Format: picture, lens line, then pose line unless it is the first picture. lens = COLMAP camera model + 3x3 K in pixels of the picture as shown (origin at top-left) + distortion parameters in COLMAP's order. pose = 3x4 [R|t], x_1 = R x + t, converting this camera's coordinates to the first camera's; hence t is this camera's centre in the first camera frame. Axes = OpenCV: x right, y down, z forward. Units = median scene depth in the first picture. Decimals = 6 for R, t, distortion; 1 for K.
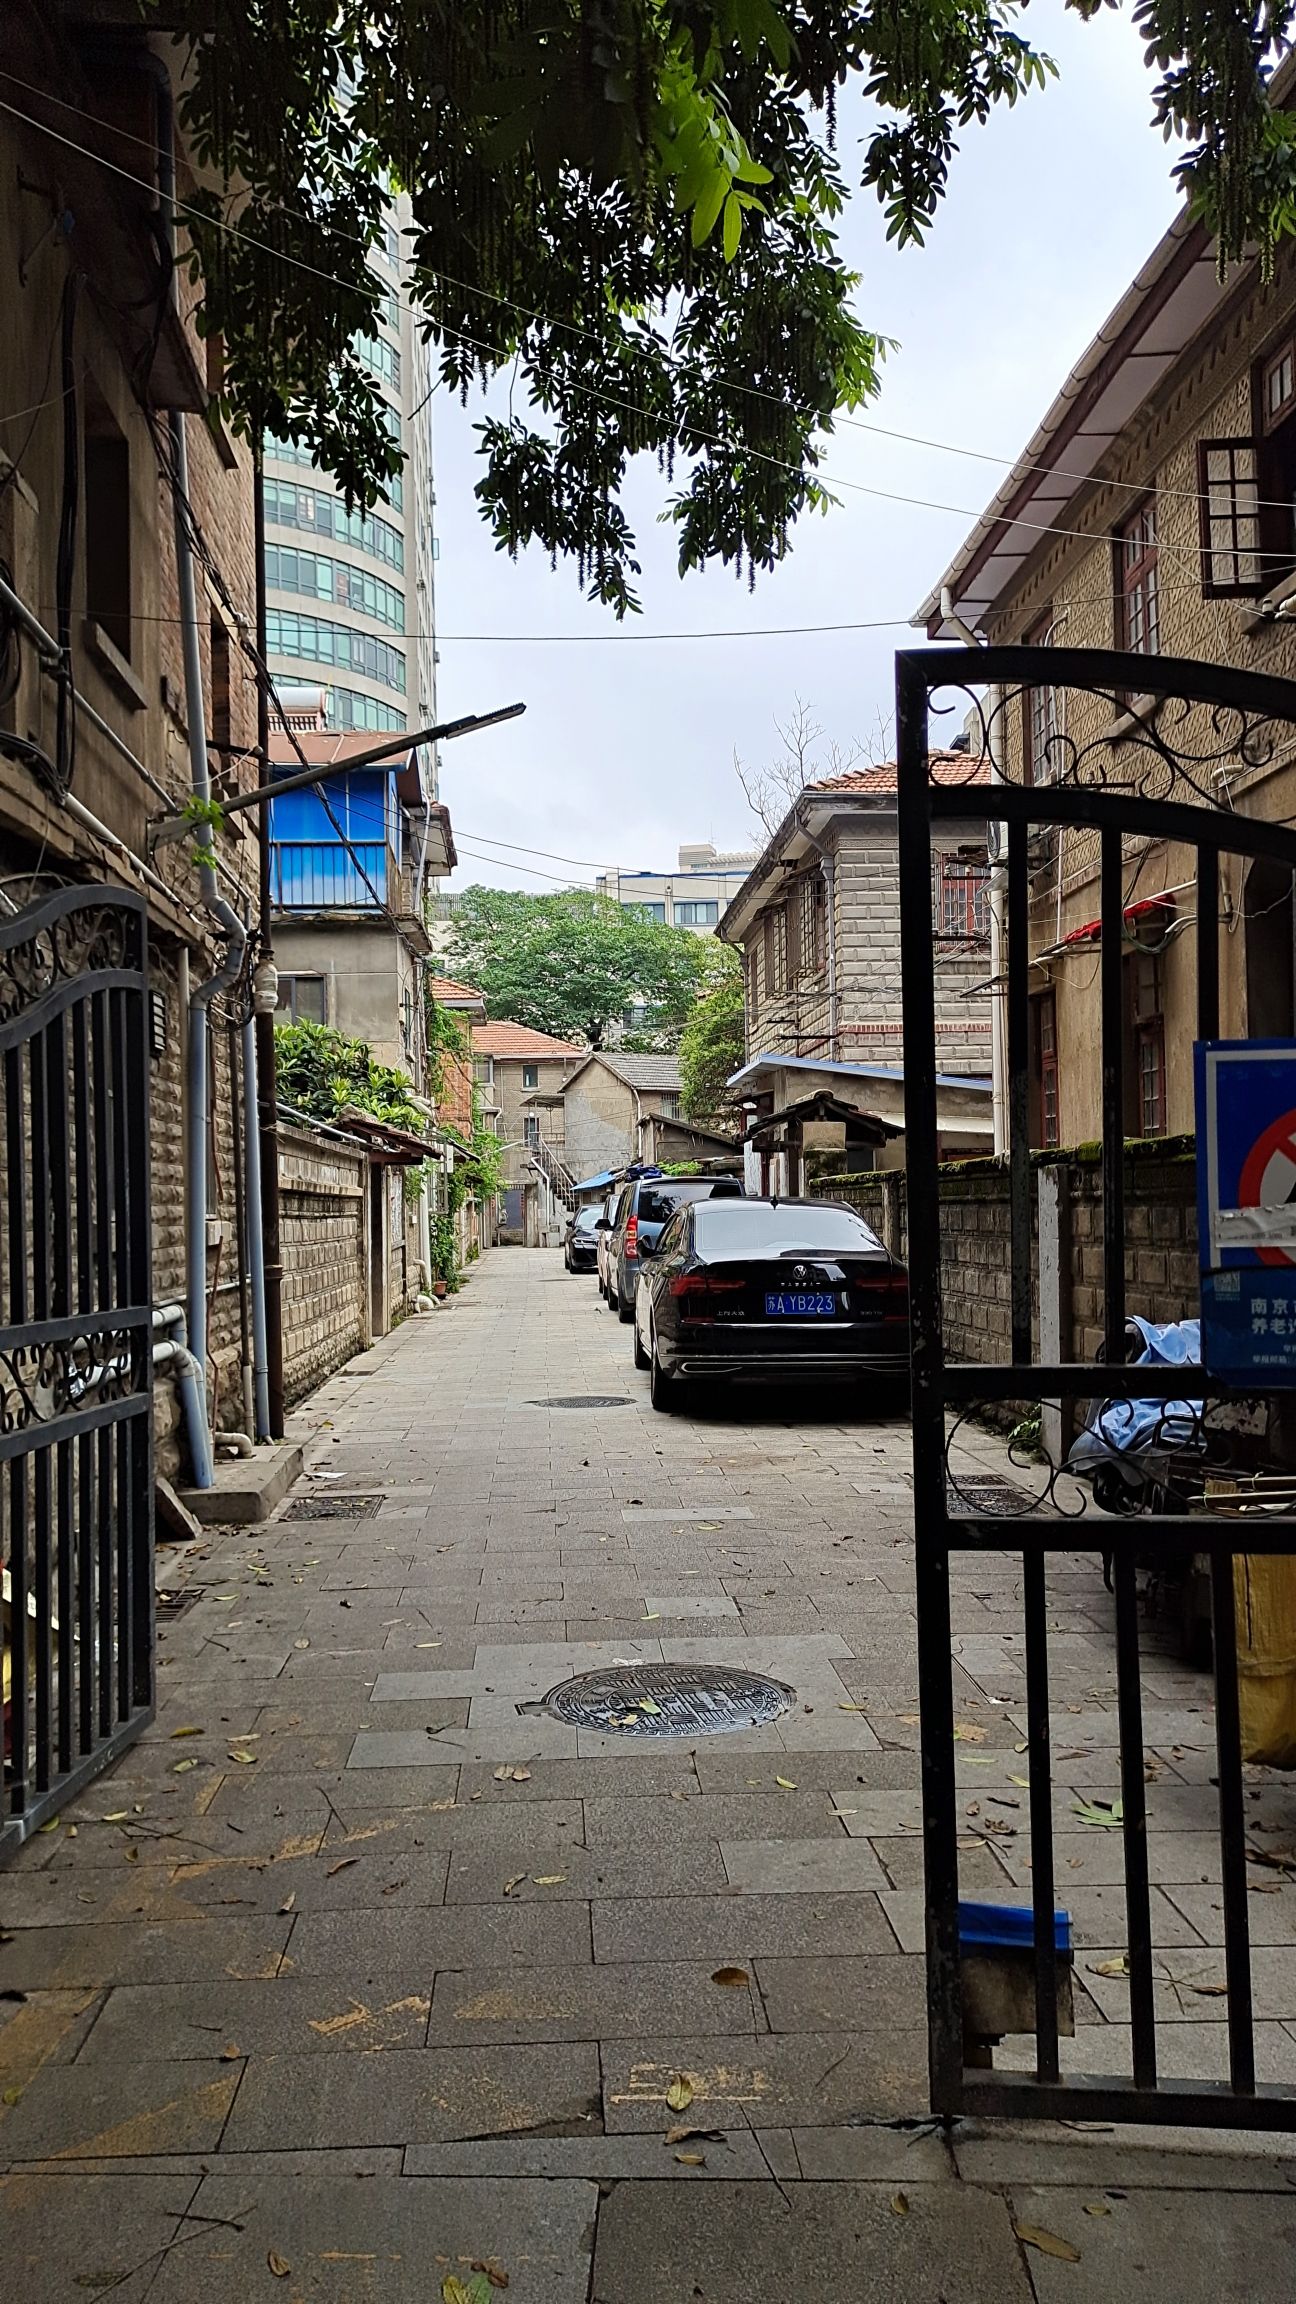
lens RADIAL K [[1769.6, 0, 599.1], [0, 1769.6, 1207.8], [0, 0, 1]] dist [0.058025, -0.035357]
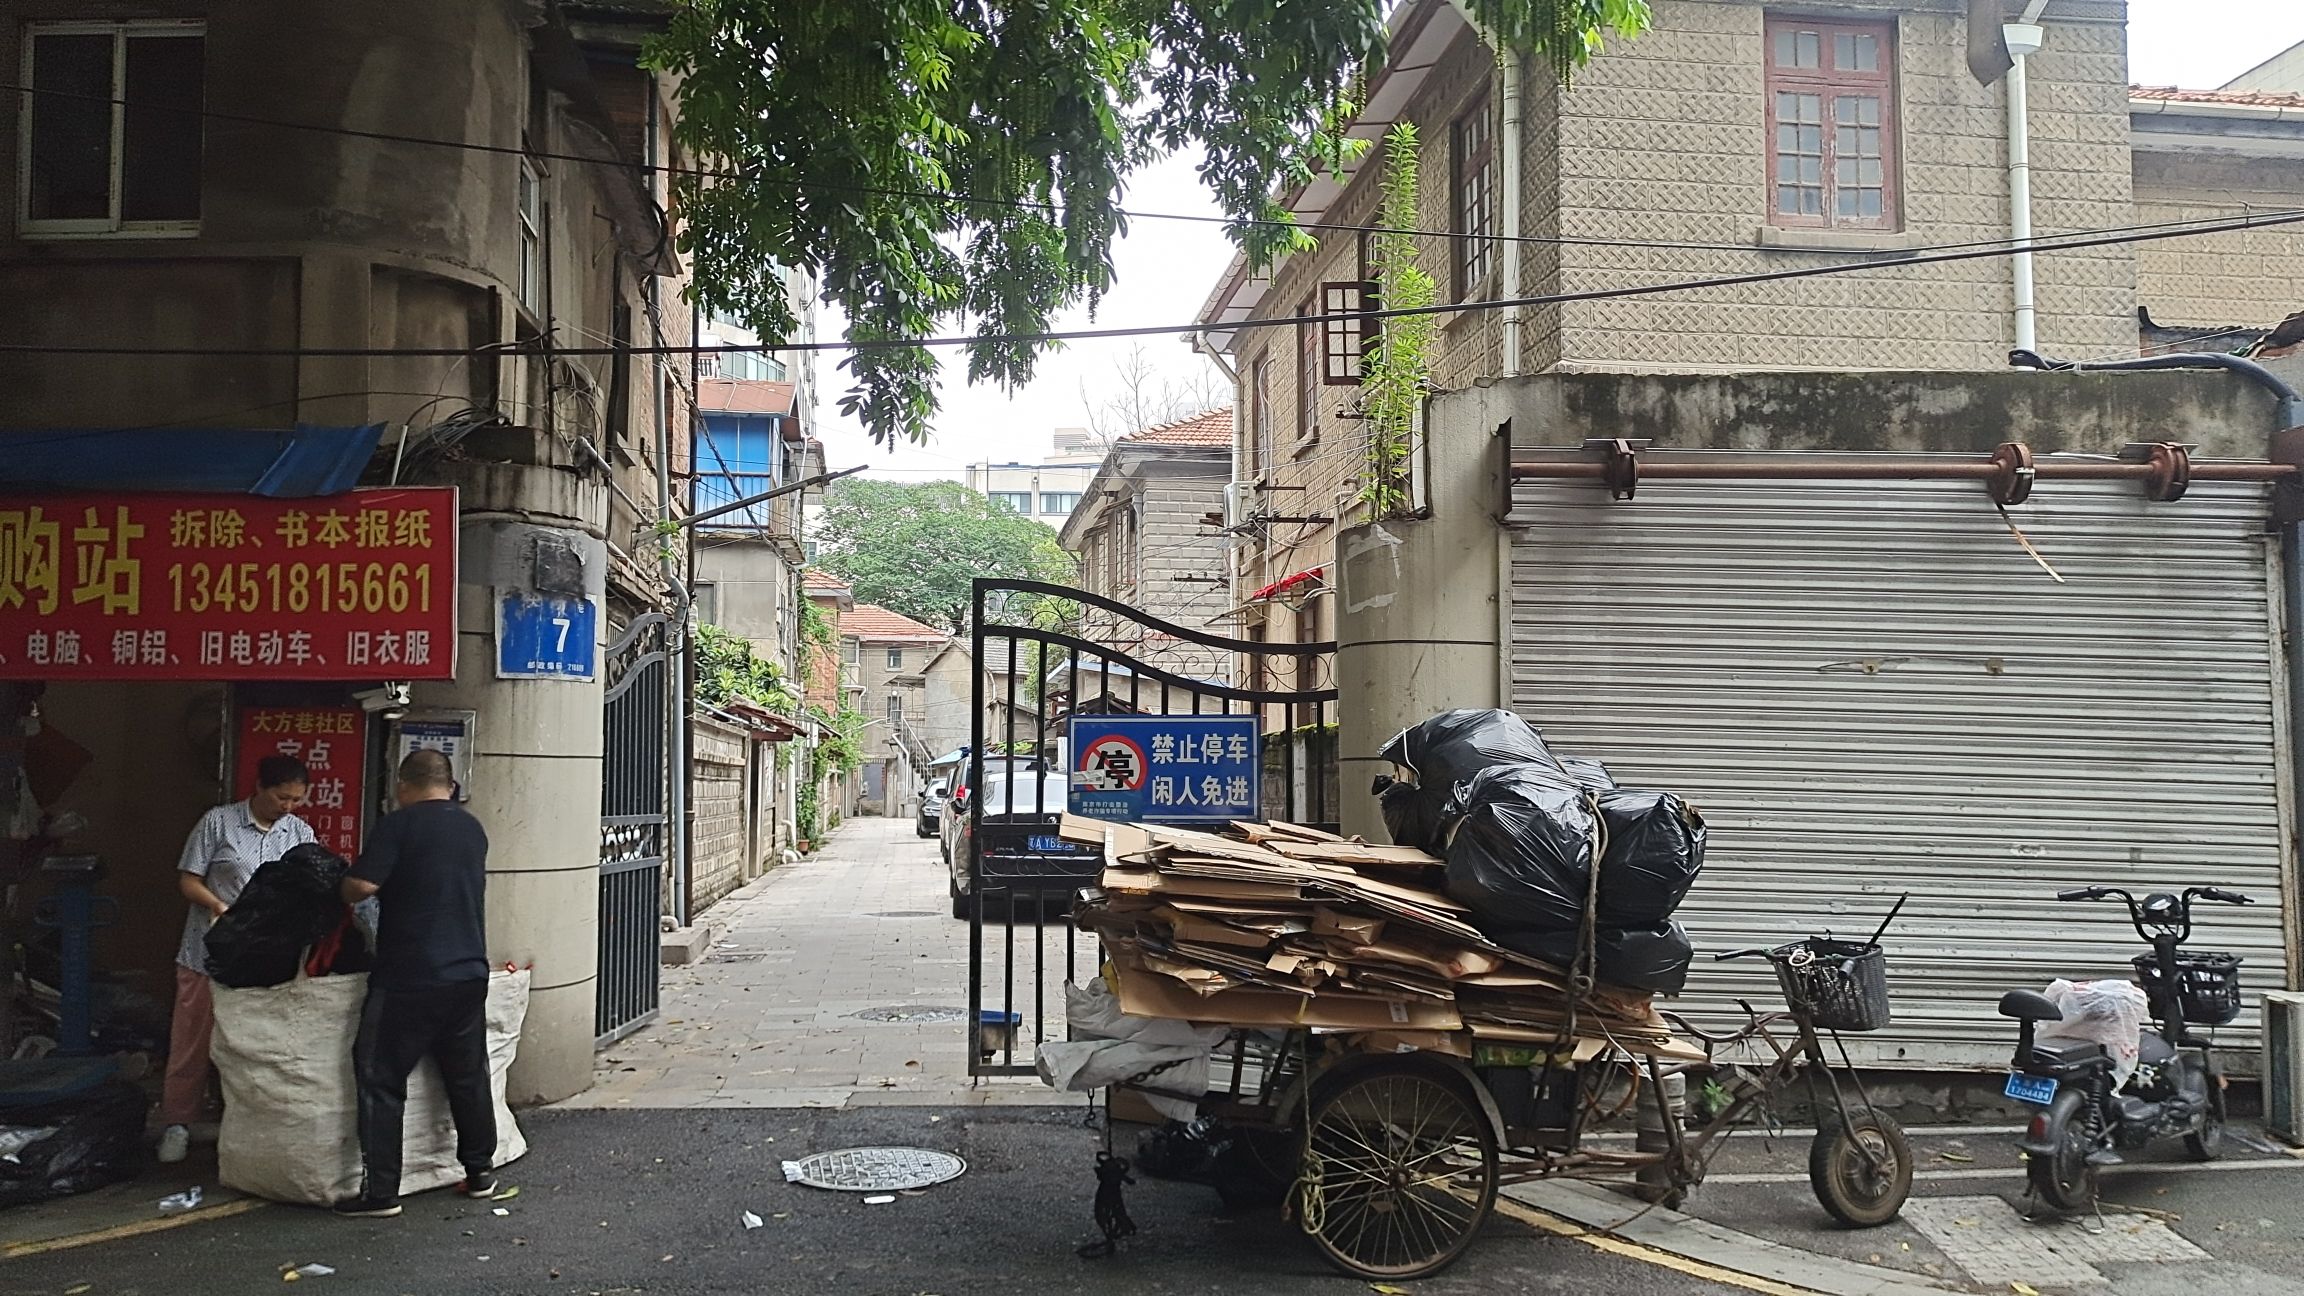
lens RADIAL K [[1769.6, 0, 1131.9], [0, 1769.6, 677.3], [0, 0, 1]] dist [0.058025, -0.035357]
pose [[0.995534, 0.024176, 0.091259, 0.054409], [-0.018580, 0.997923, -0.061678, 0.007790], [-0.092561, 0.059707, 0.993915, -0.626190]]
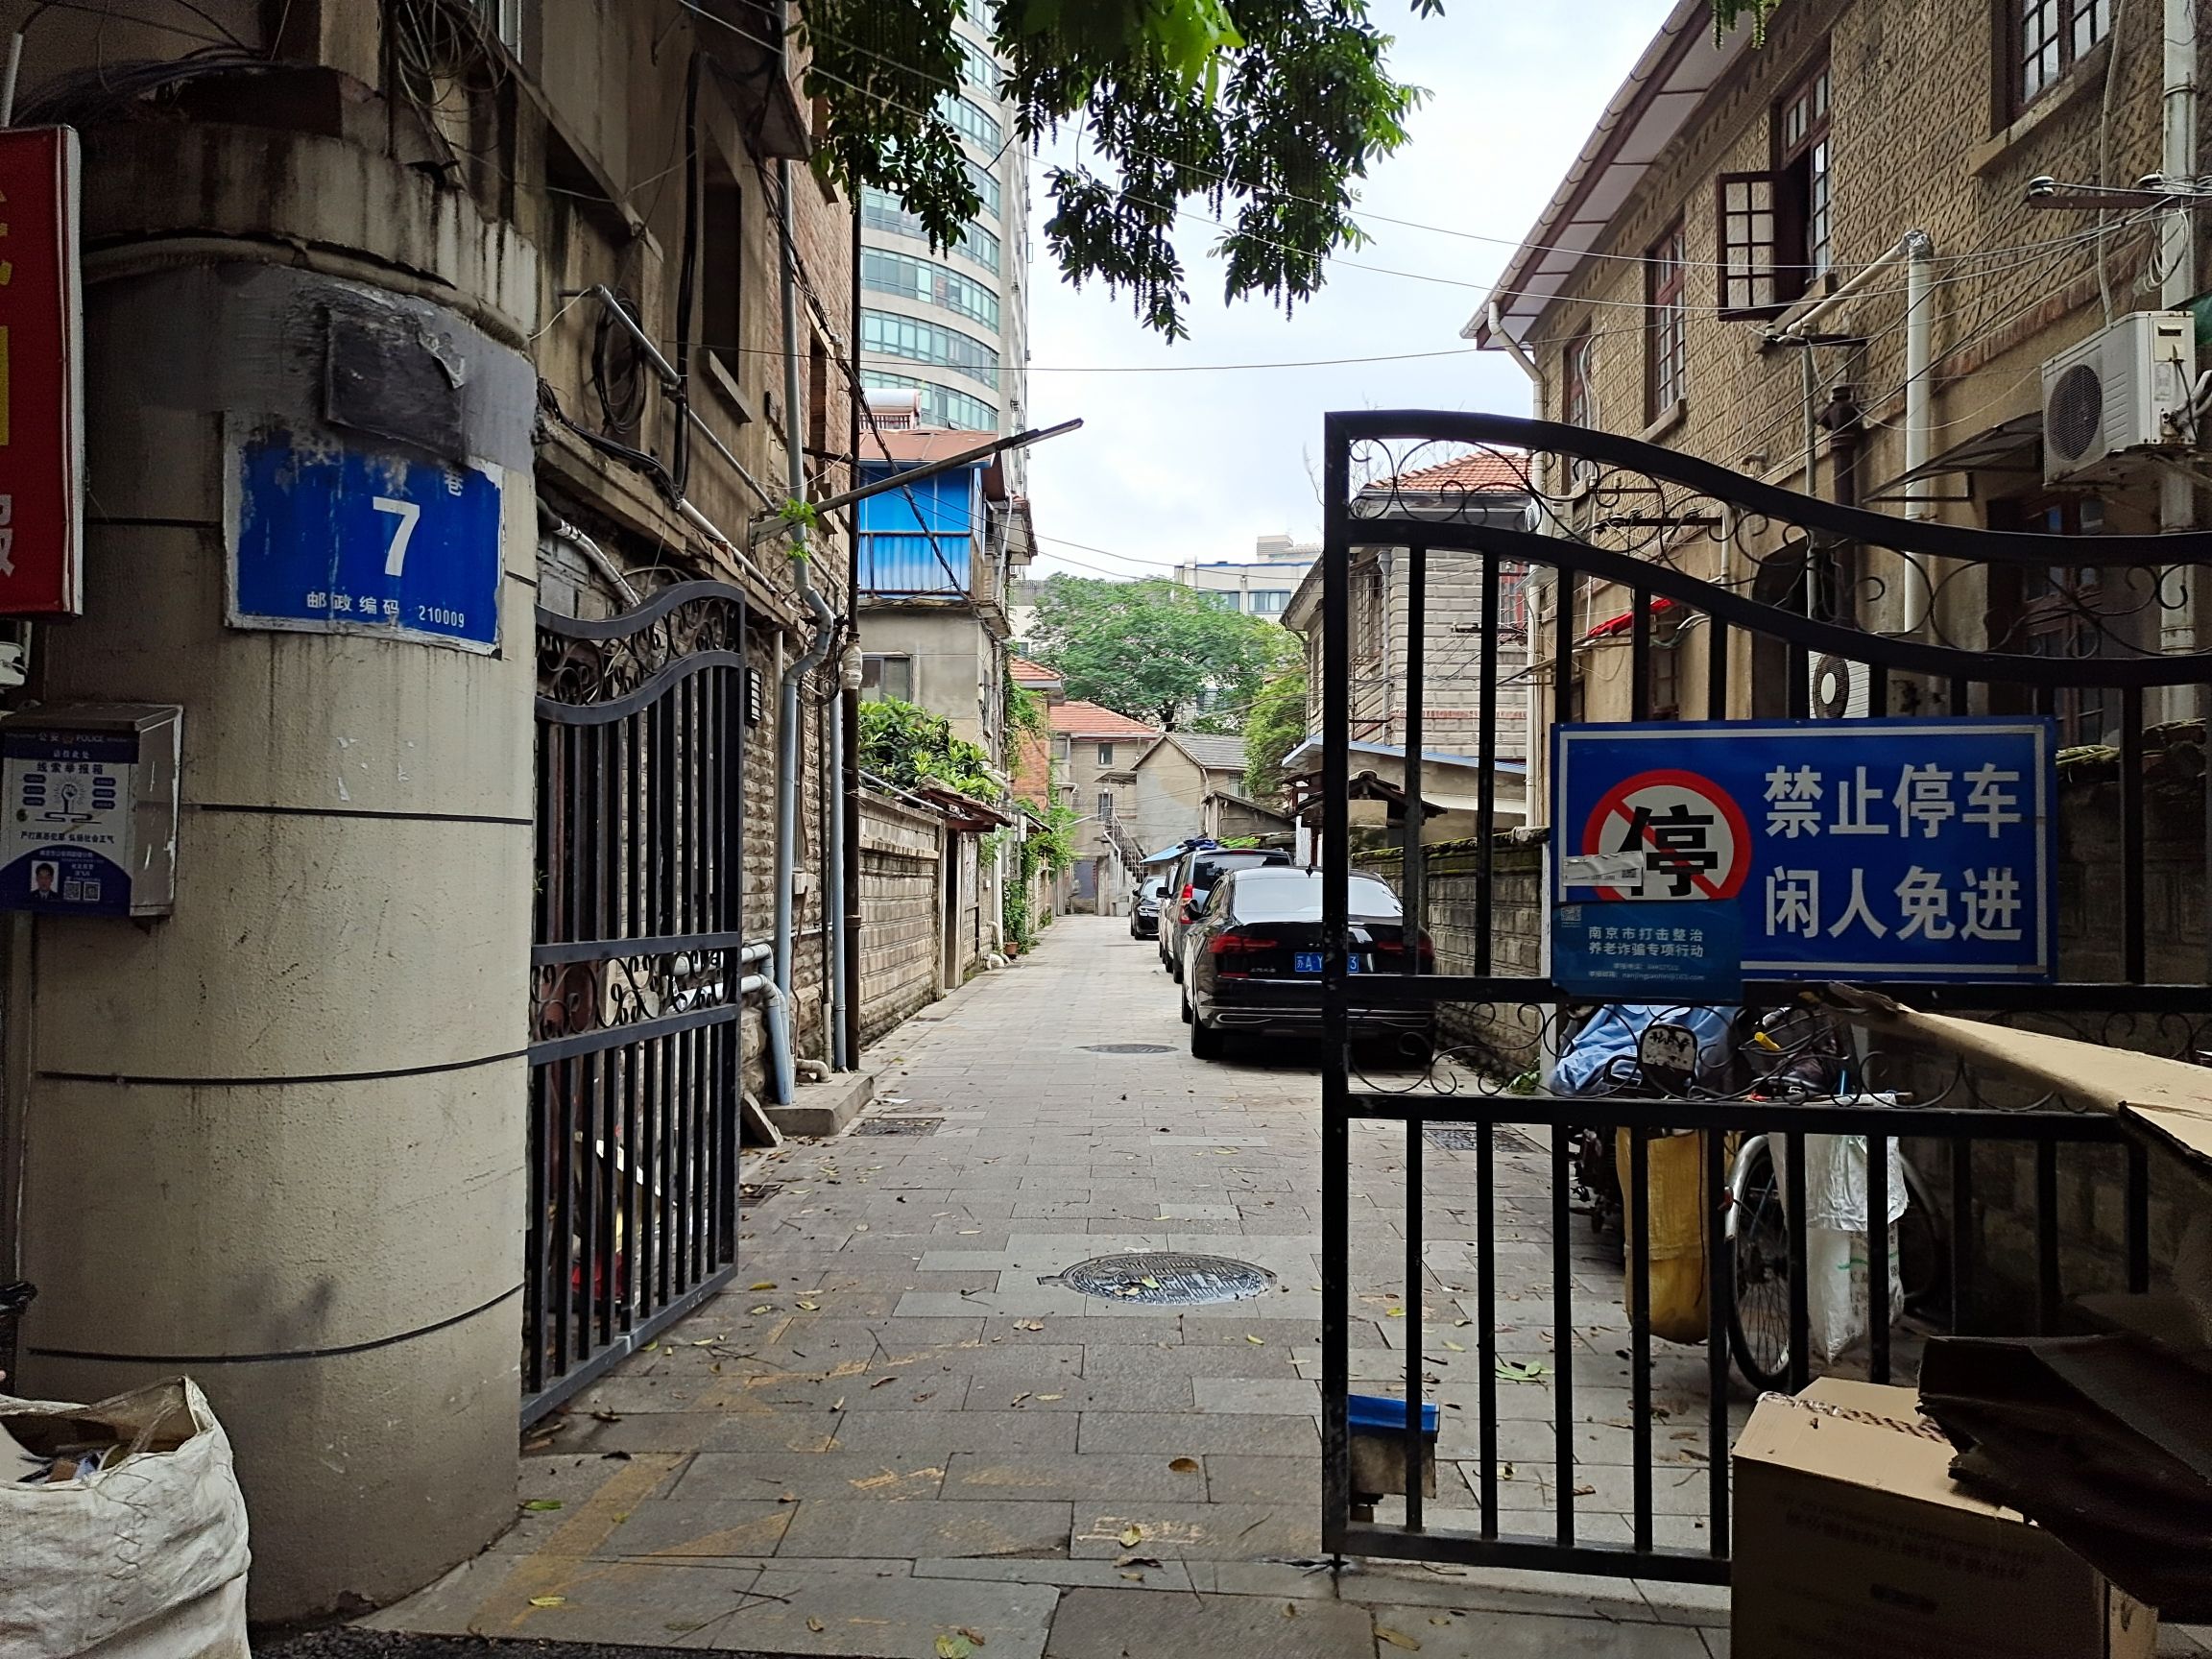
lens RADIAL K [[1692.1, 0, 1077.6], [0, 1692.1, 886.3], [0, 0, 1]] dist [0.044095, 0.014935]
pose [[0.998172, 0.023699, -0.055606, 0.021295], [-0.023519, 0.999716, 0.003877, 0.008284], [0.055682, -0.002562, 0.998445, -0.073987]]
